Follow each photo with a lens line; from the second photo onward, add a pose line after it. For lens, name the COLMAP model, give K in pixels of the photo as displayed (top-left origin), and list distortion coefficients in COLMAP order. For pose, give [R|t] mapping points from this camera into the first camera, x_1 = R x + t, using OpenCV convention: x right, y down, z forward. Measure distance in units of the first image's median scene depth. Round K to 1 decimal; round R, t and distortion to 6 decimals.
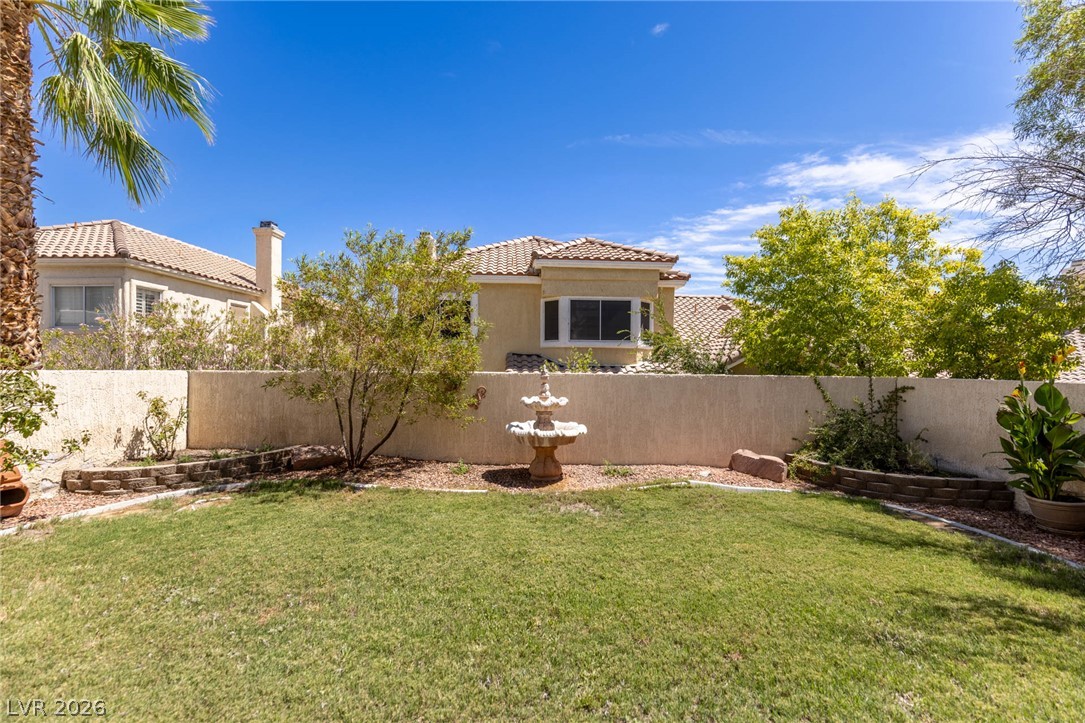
lens RADIAL K [[487.5, 0, 547.0], [0, 487.5, 360.8], [0, 0, 1]] dist [0.012295, 0.000234]
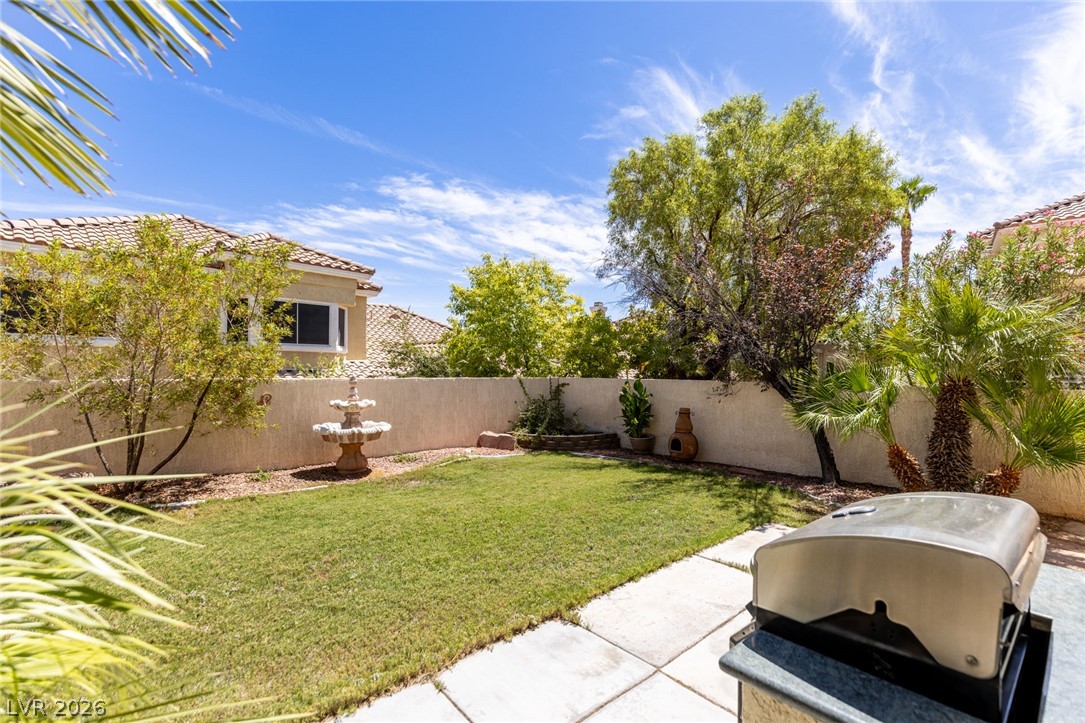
lens RADIAL K [[486.0, 0, 546.2], [0, 486.0, 372.2], [0, 0, 1]] dist [0.003237, 0.000255]
pose [[0.729919, -0.007834, 0.683489, -0.414589], [-0.006595, 0.999807, 0.018503, -0.013330], [-0.683502, -0.018014, 0.729726, -0.121410]]
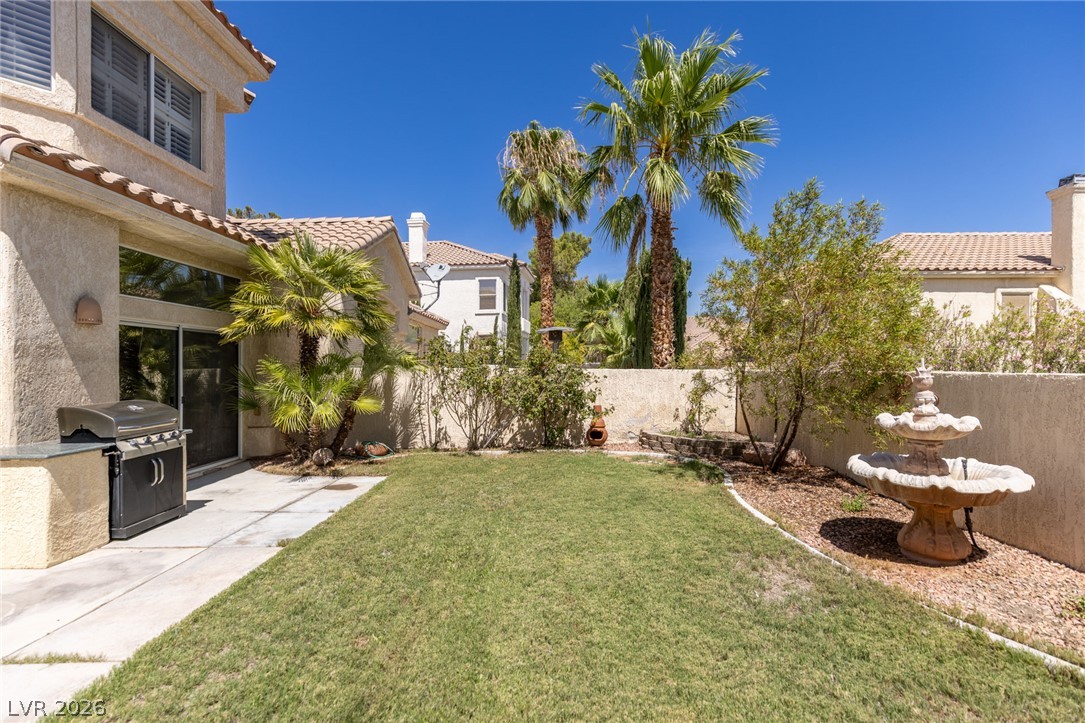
lens RADIAL K [[486.0, 0, 546.2], [0, 486.0, 372.2], [0, 0, 1]] dist [0.003237, 0.000255]
pose [[0.034372, 0.008249, -0.999375, 0.515783], [0.014693, 0.999854, 0.008759, 0.007595], [0.999301, -0.014985, 0.034246, 0.486349]]
